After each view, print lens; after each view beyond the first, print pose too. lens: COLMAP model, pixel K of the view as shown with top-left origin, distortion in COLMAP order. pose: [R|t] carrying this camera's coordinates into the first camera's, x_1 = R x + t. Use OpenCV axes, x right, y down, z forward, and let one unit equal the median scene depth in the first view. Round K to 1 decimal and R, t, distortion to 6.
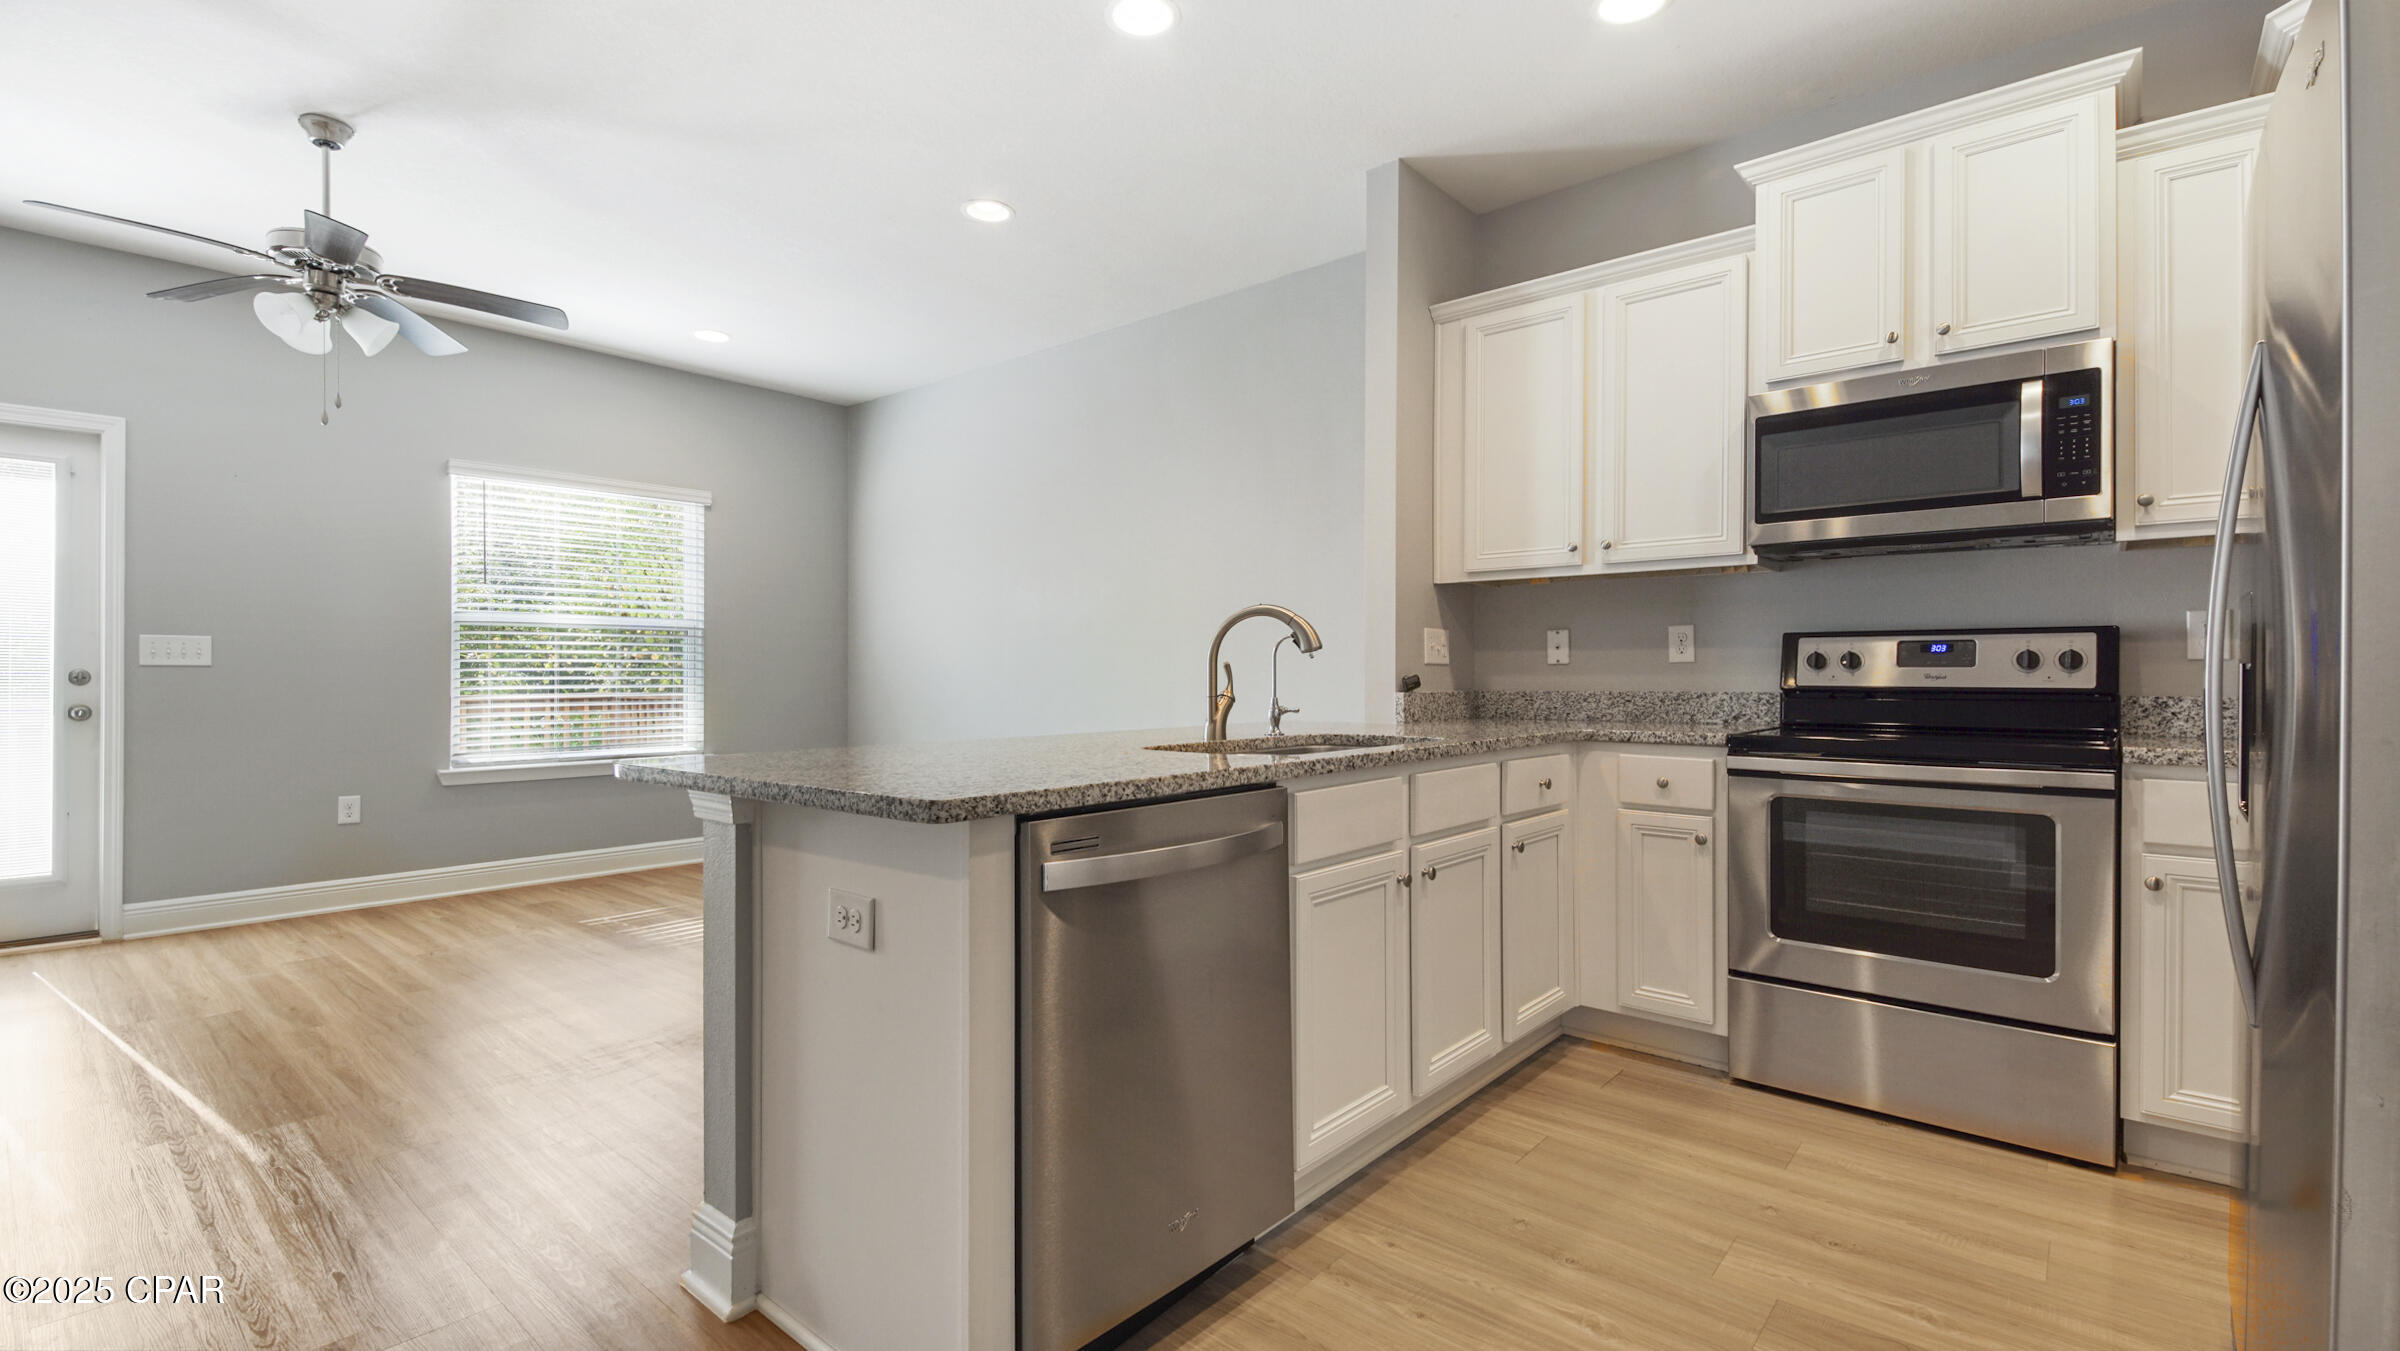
lens RADIAL K [[1048.1, 0, 1198.7], [0, 1048.1, 697.5], [0, 0, 1]] dist [0.036628, -0.025314]
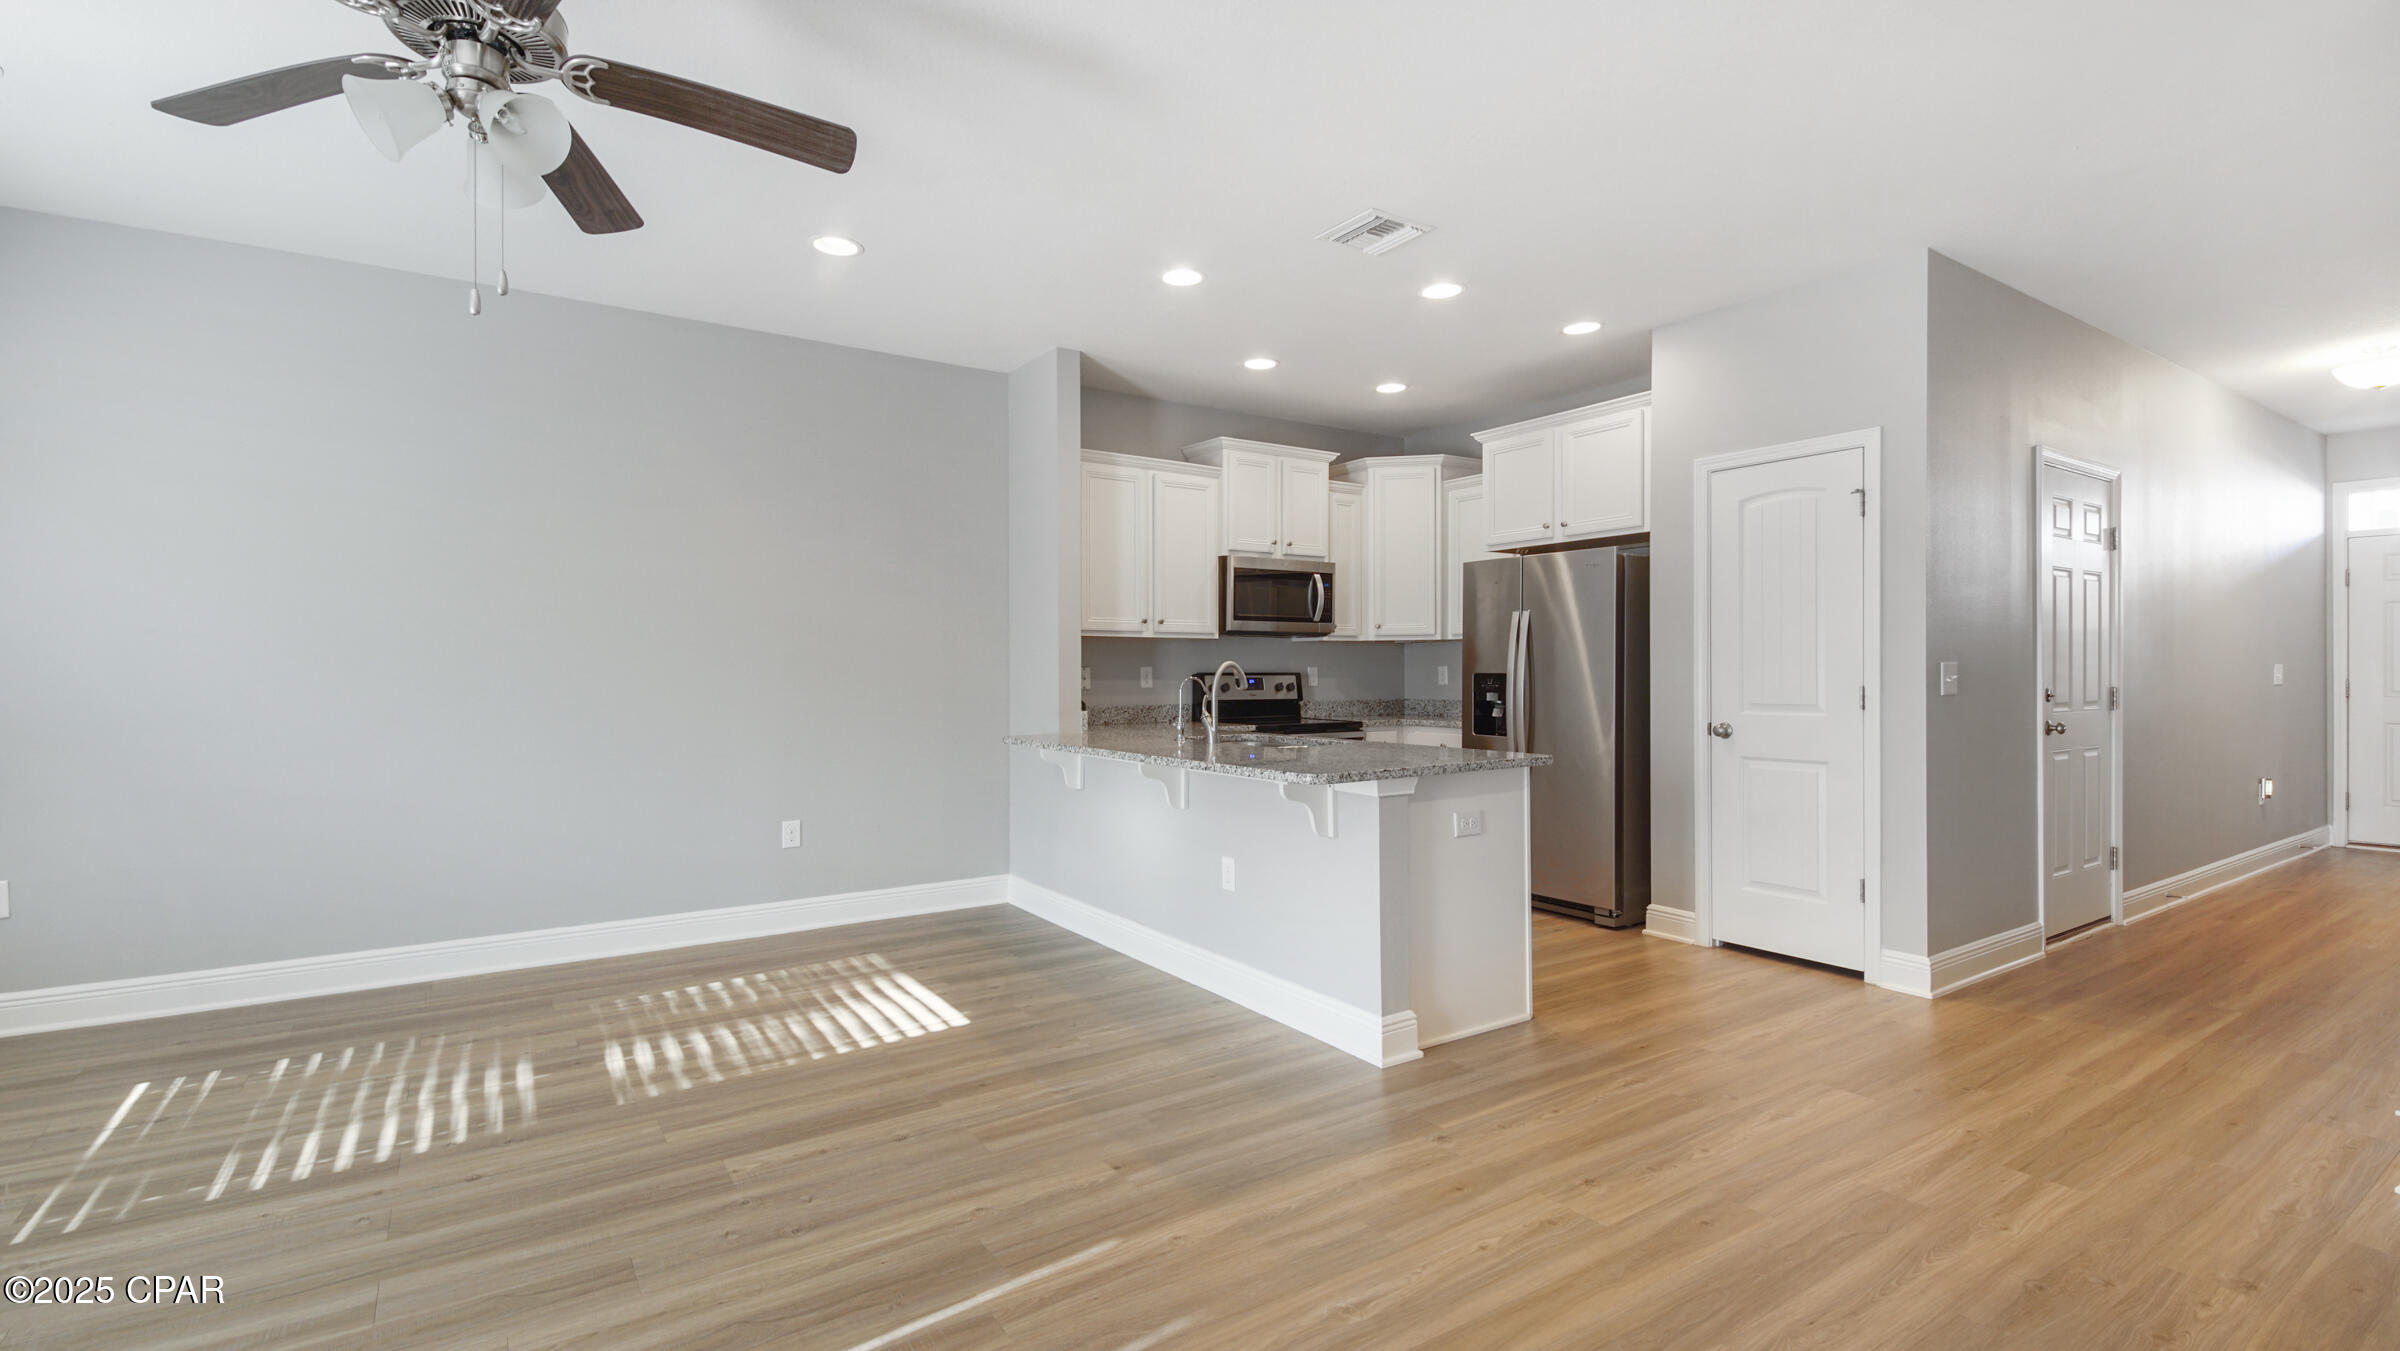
lens RADIAL K [[1066.5, 0, 1208.7], [0, 1066.5, 708.3], [0, 0, 1]] dist [0.035149, -0.000038]
pose [[0.257991, -0.033317, 0.965573, -1.454645], [0.023371, 0.999328, 0.028237, -0.056537], [-0.965865, 0.015282, 0.258596, 0.532372]]
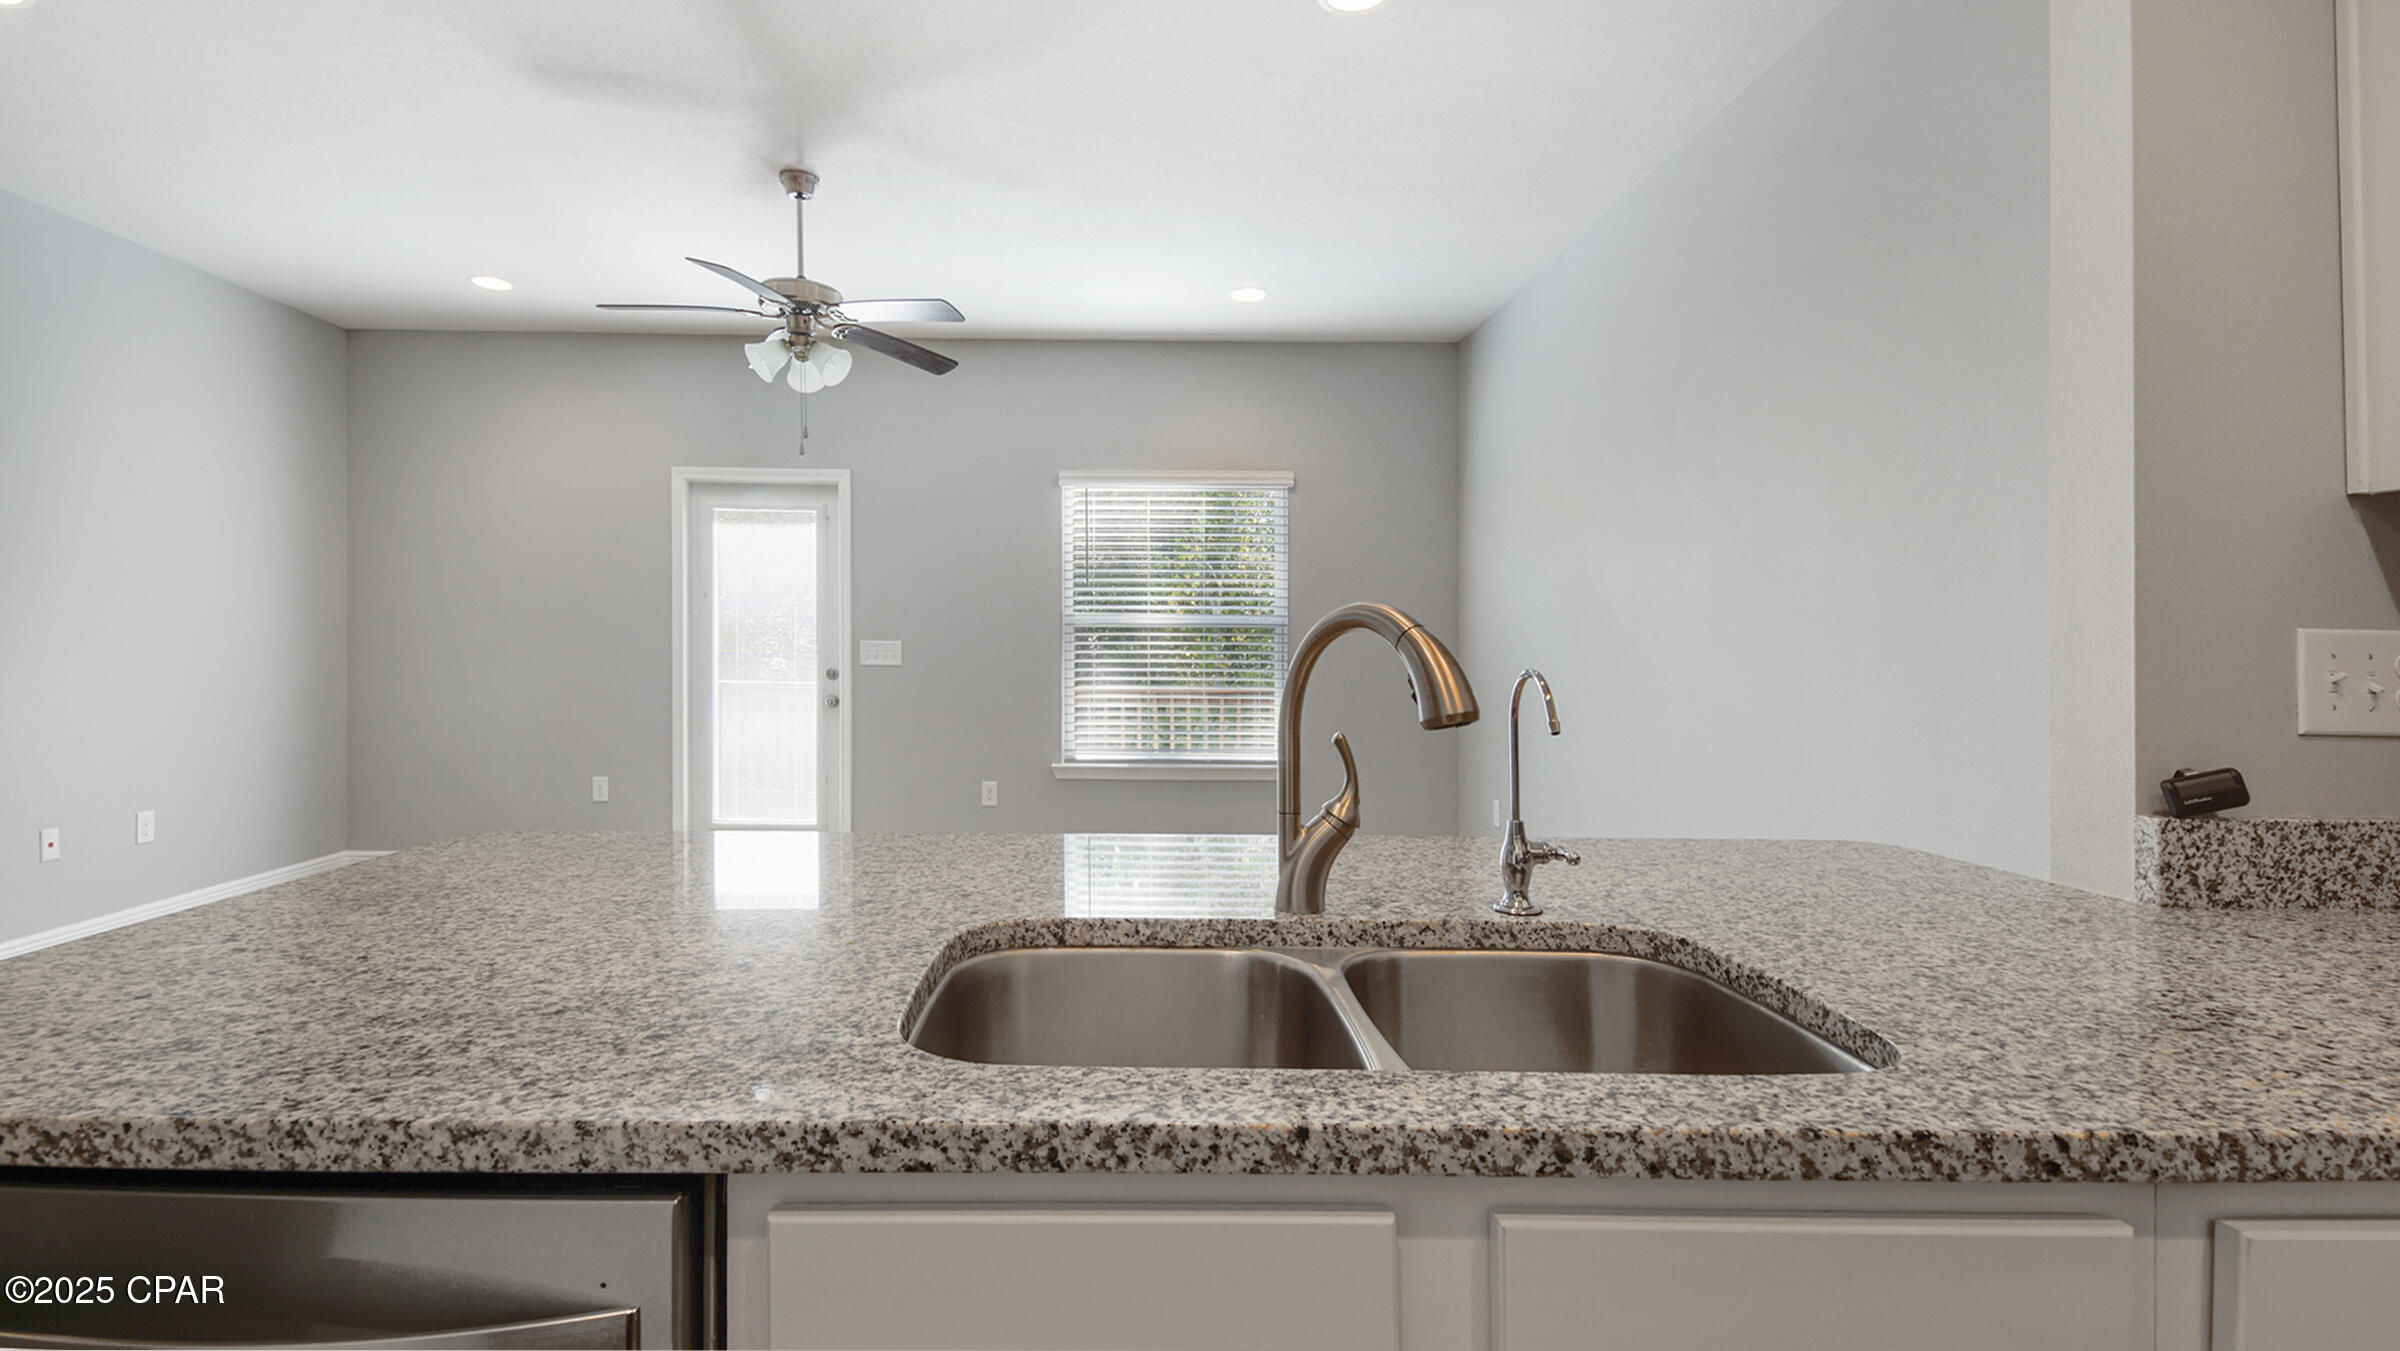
lens RADIAL K [[1074.1, 0, 1200.8], [0, 1074.1, 664.6], [0, 0, 1]] dist [0.040357, -0.025245]
pose [[0.656284, 0.015825, -0.754348, 0.302309], [-0.021595, 0.999764, 0.002186, -0.057027], [0.754205, 0.014856, 0.656471, 0.620444]]
